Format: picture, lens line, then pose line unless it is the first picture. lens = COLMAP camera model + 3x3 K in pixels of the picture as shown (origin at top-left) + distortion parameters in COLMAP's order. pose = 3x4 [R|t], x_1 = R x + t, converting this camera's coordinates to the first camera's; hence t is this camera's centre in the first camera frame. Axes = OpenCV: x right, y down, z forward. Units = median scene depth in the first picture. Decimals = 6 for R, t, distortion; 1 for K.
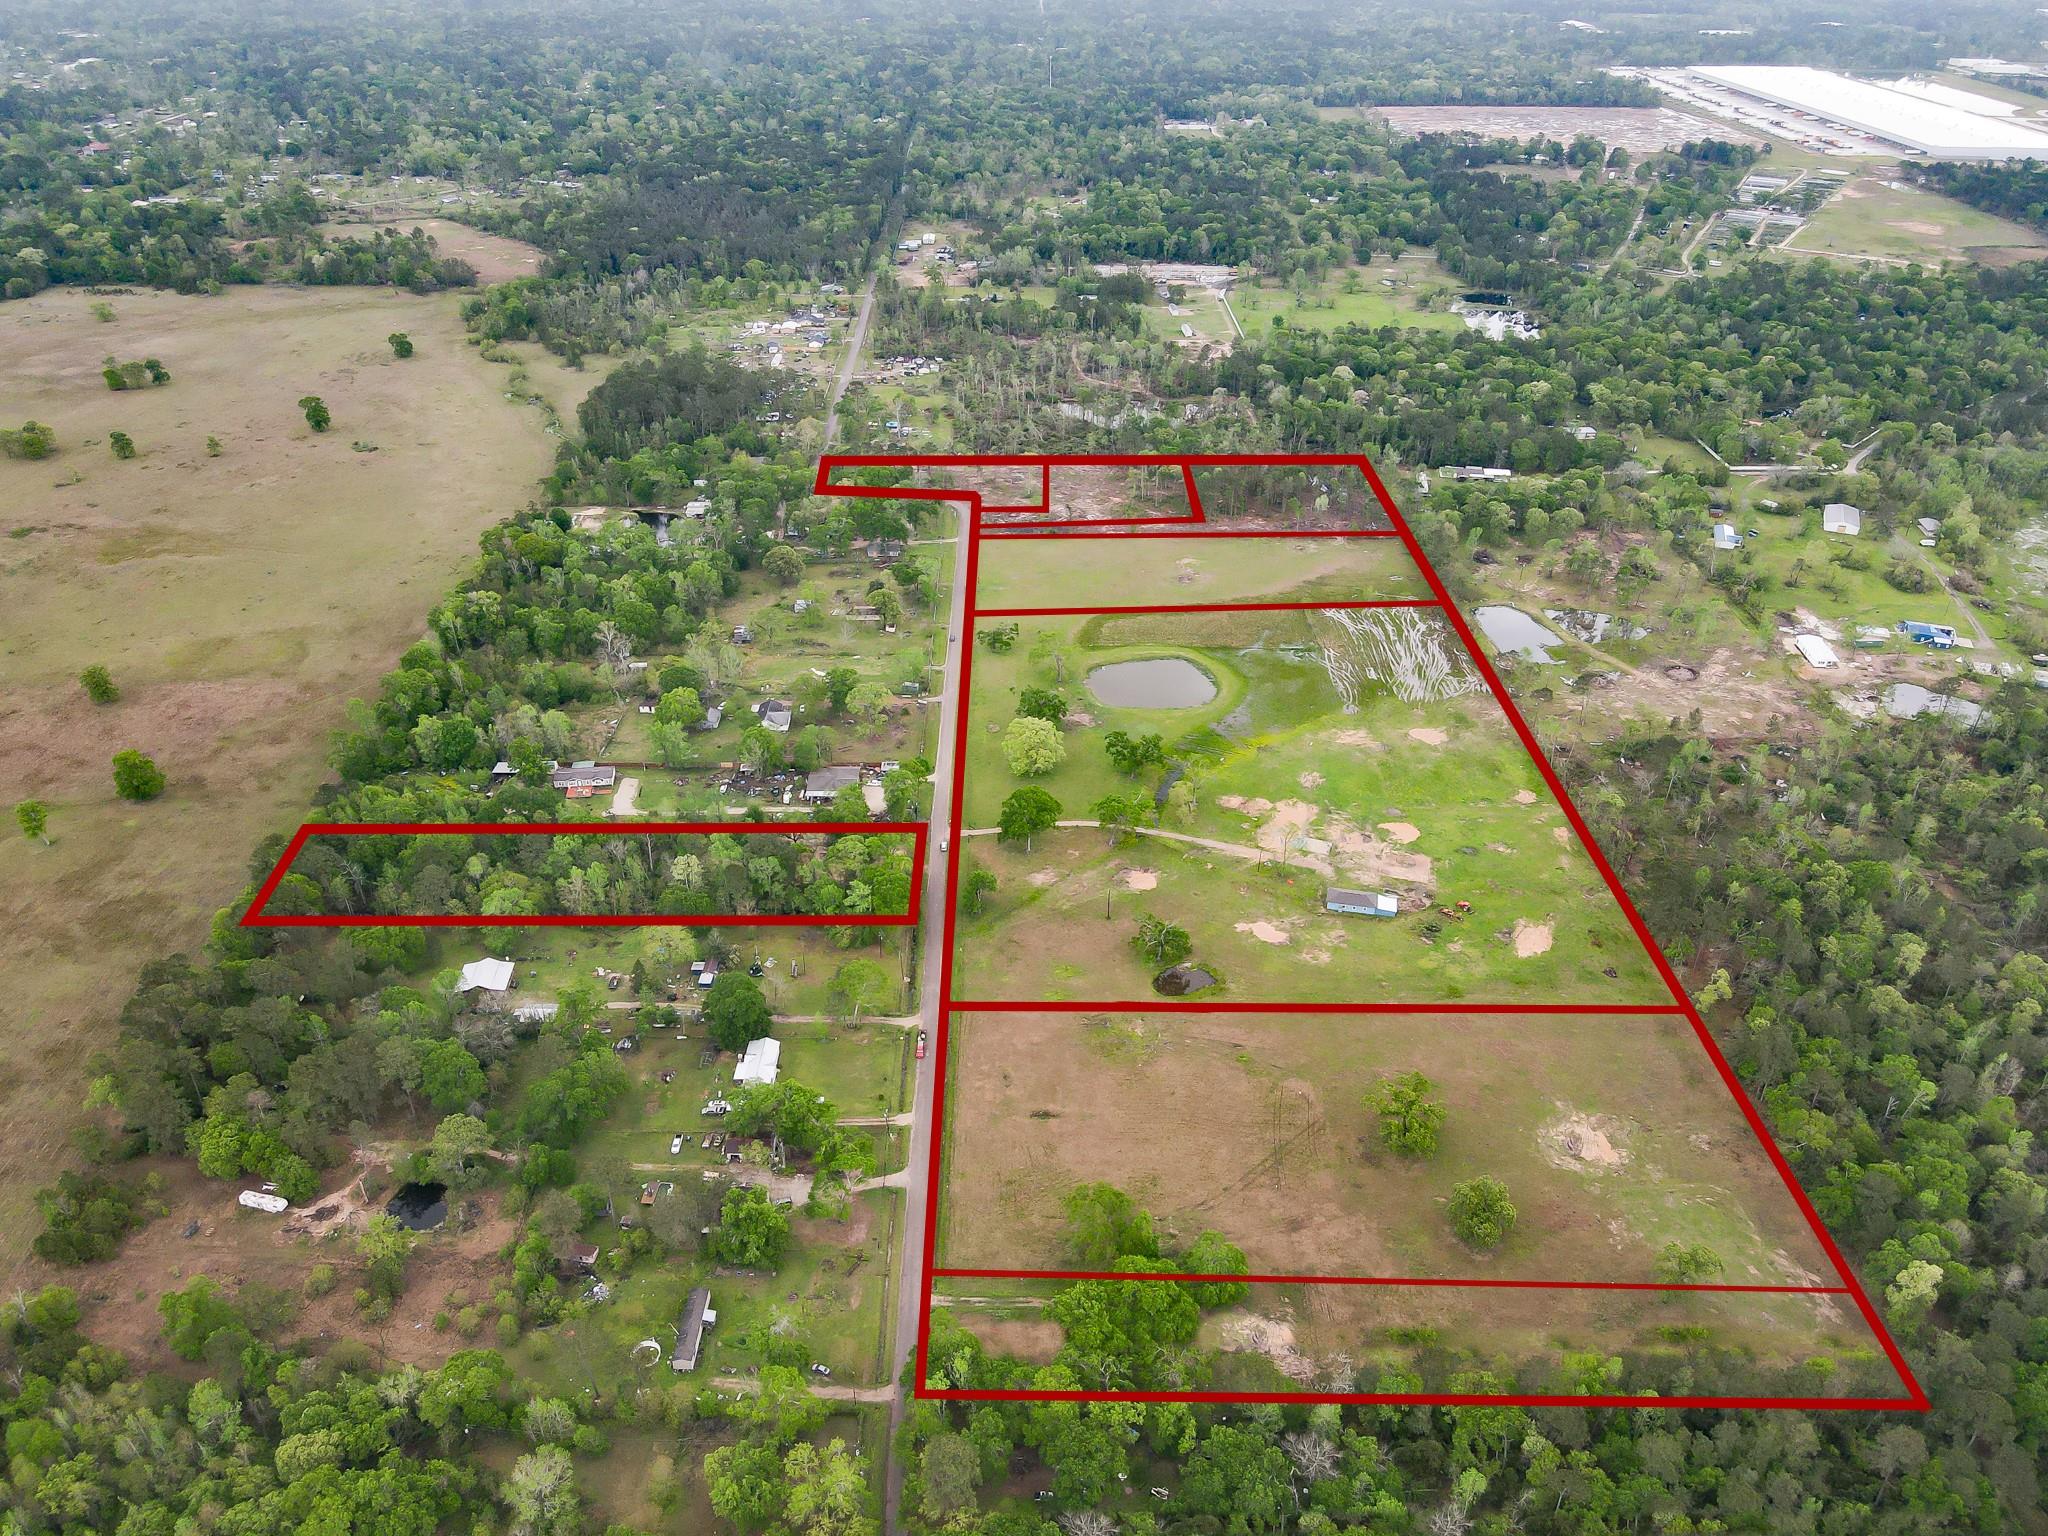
lens RADIAL K [[1513.9, 0, 1024.0], [0, 1513.9, 768.0], [0, 0, 1]] dist [-0.002867, 0.025774]
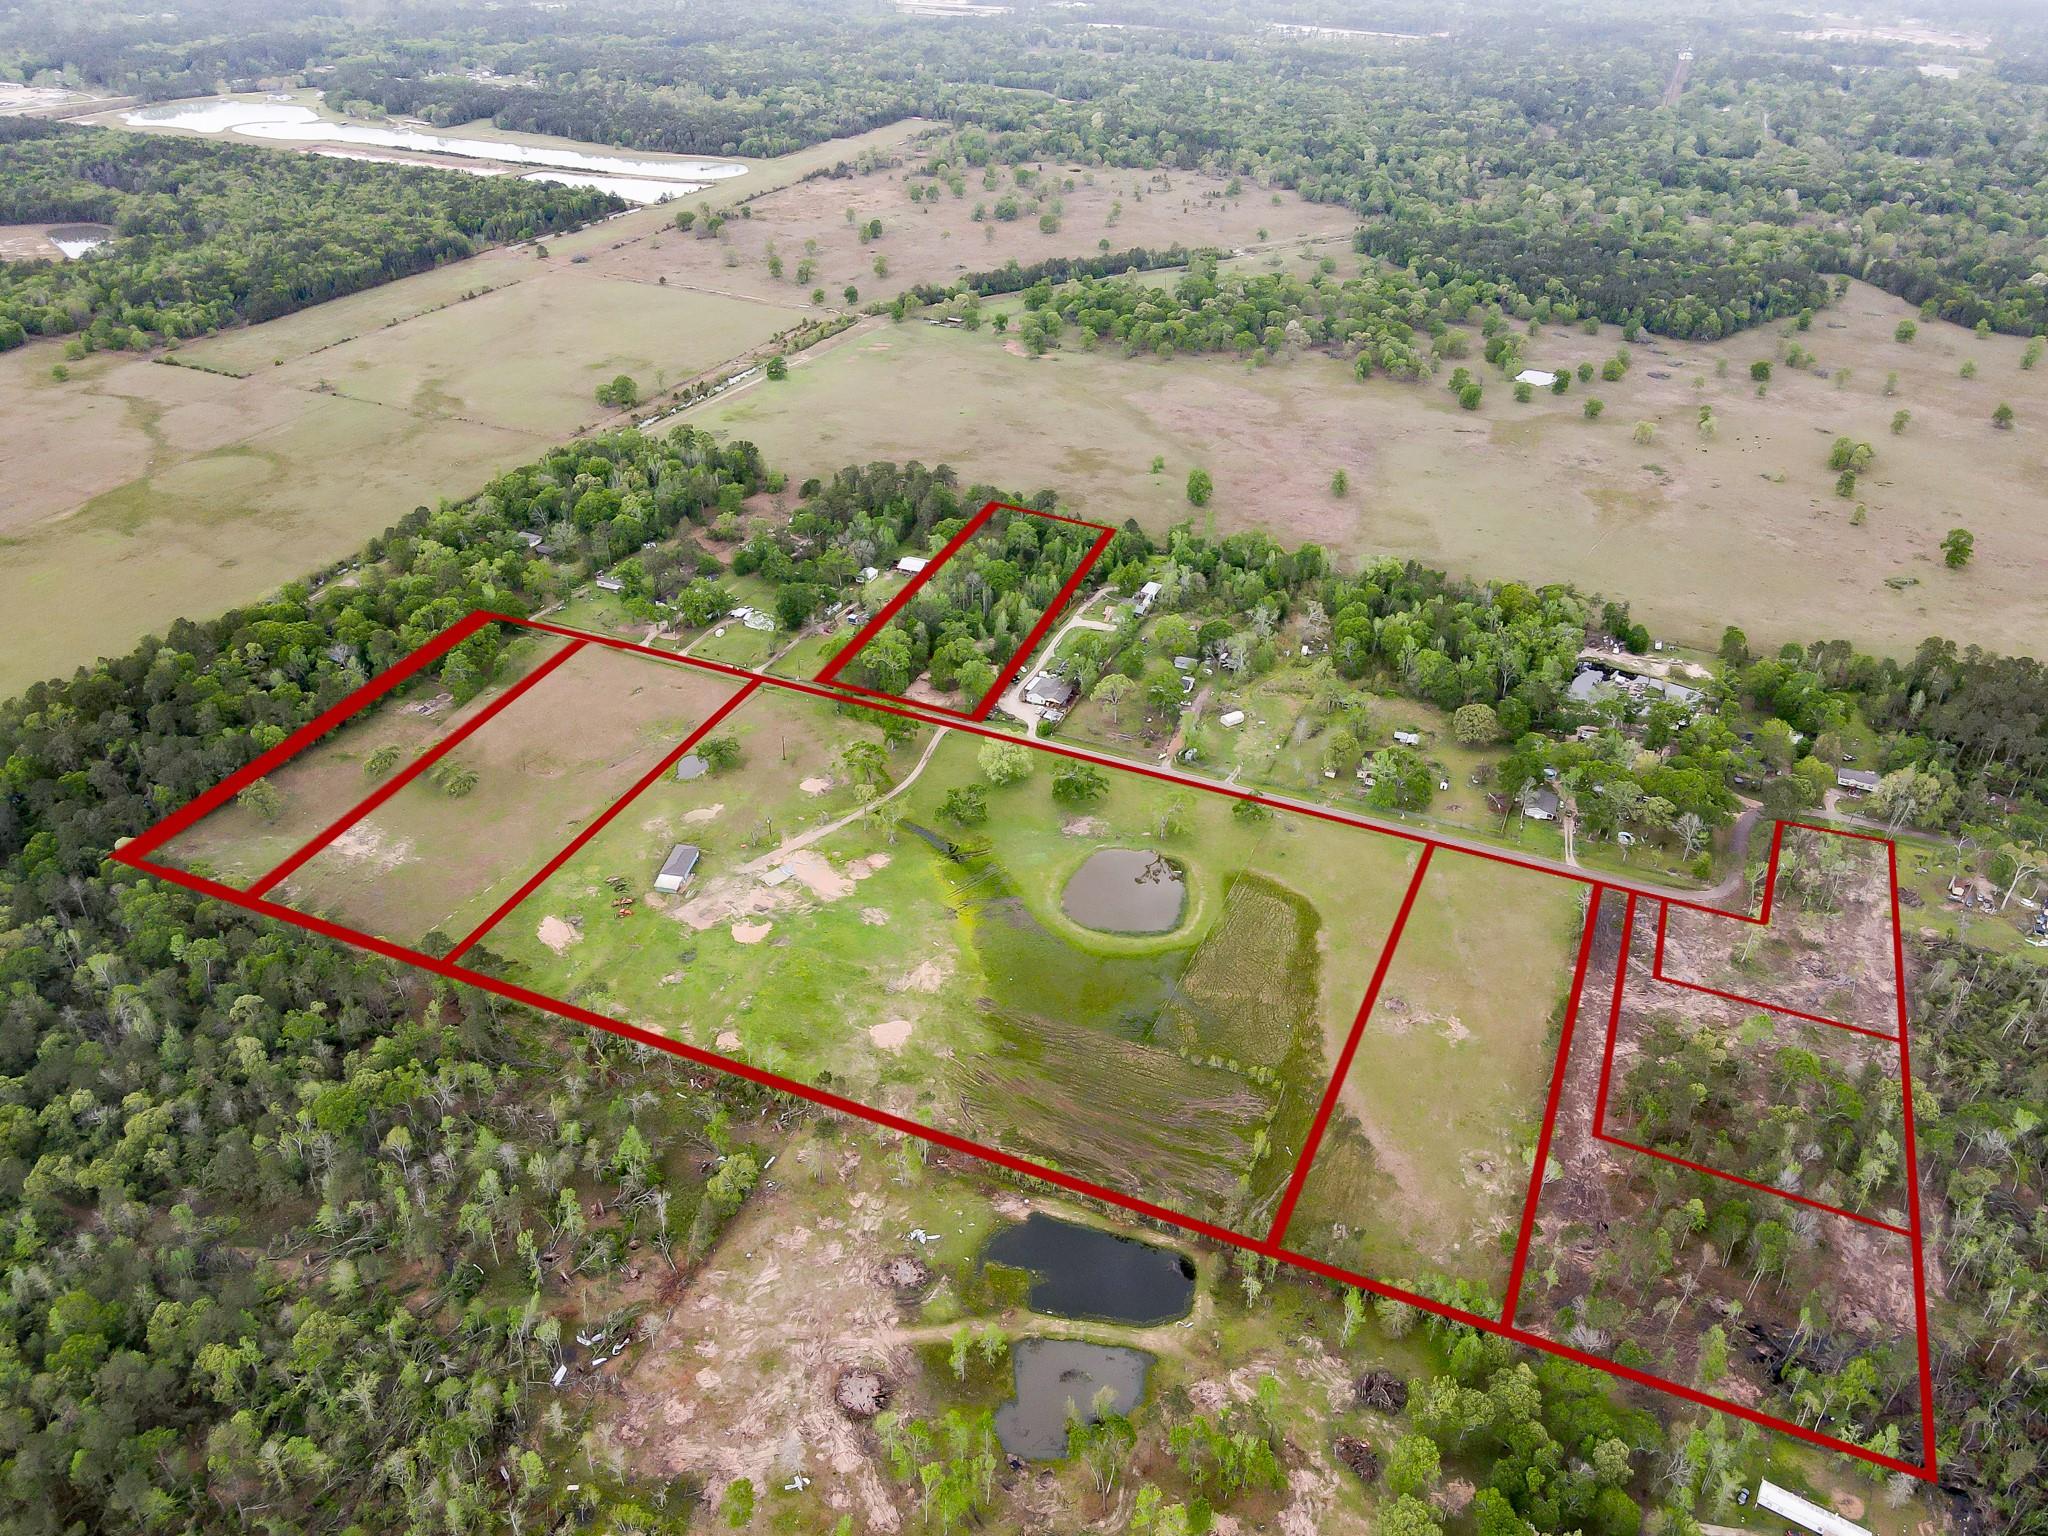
lens RADIAL K [[1513.9, 0, 1024.0], [0, 1513.9, 768.0], [0, 0, 1]] dist [-0.002867, 0.025774]
pose [[-0.398498, 0.471021, -0.786981, 0.652086], [-0.497839, 0.609562, 0.616920, -0.520502], [0.770296, 0.637631, -0.008417, 0.773488]]
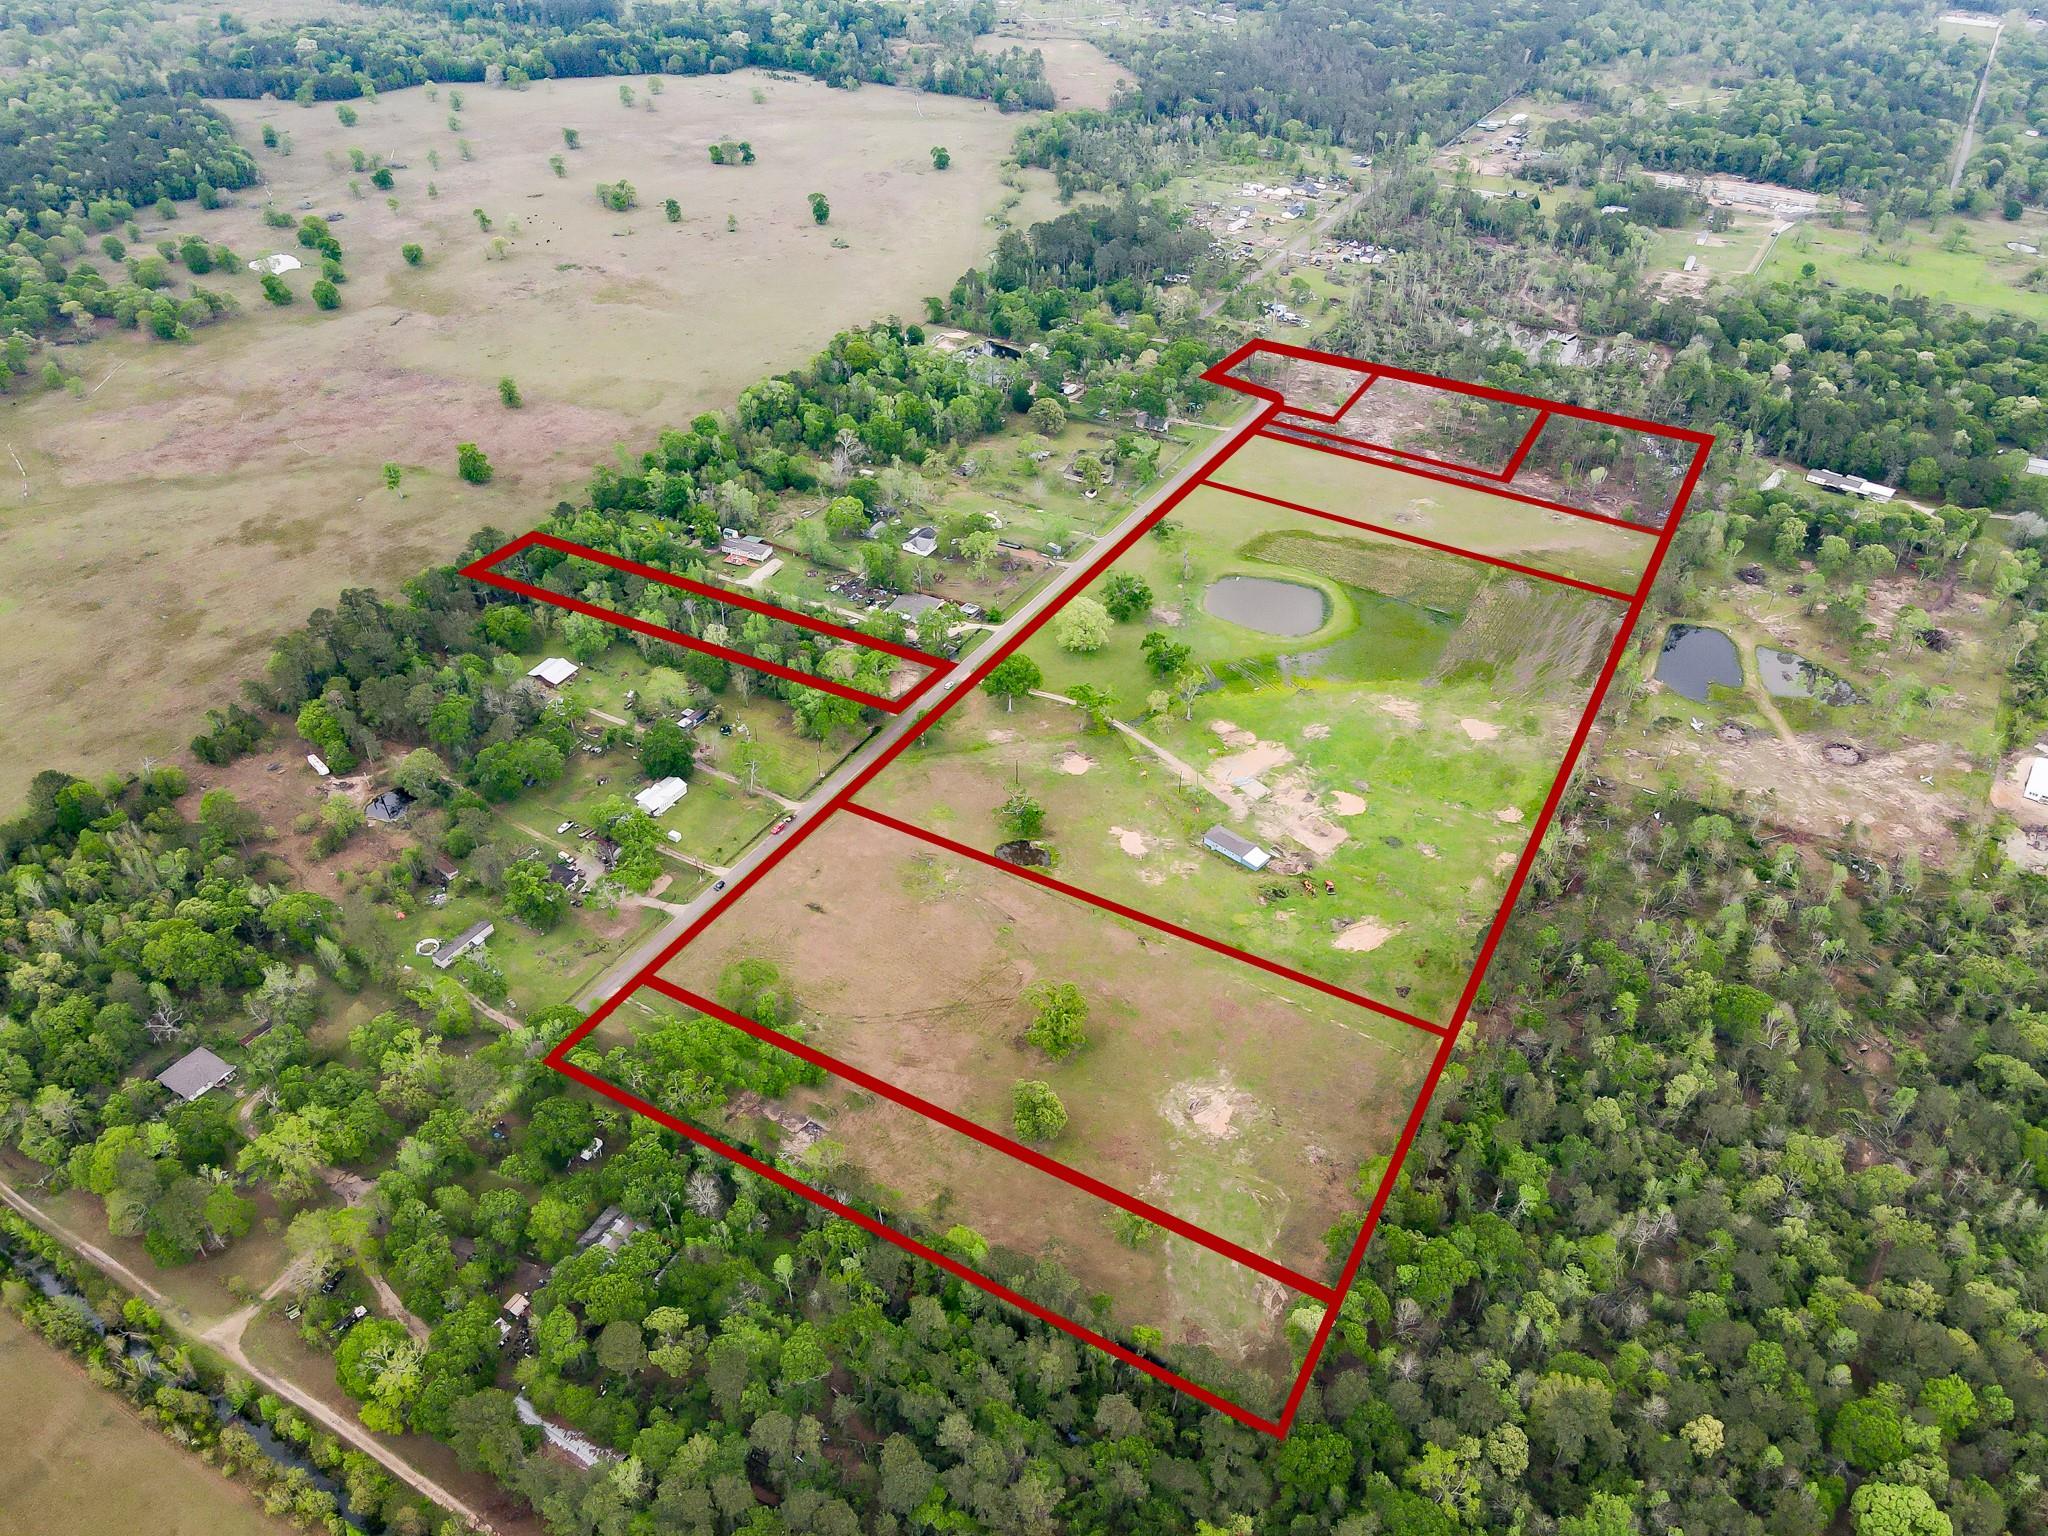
lens RADIAL K [[1513.9, 0, 1024.0], [0, 1513.9, 768.0], [0, 0, 1]] dist [-0.002867, 0.025774]
pose [[0.857189, 0.308522, -0.412361, 0.337624], [-0.265997, 0.950857, 0.158481, -0.058668], [0.440991, -0.026162, 0.897130, 0.007945]]
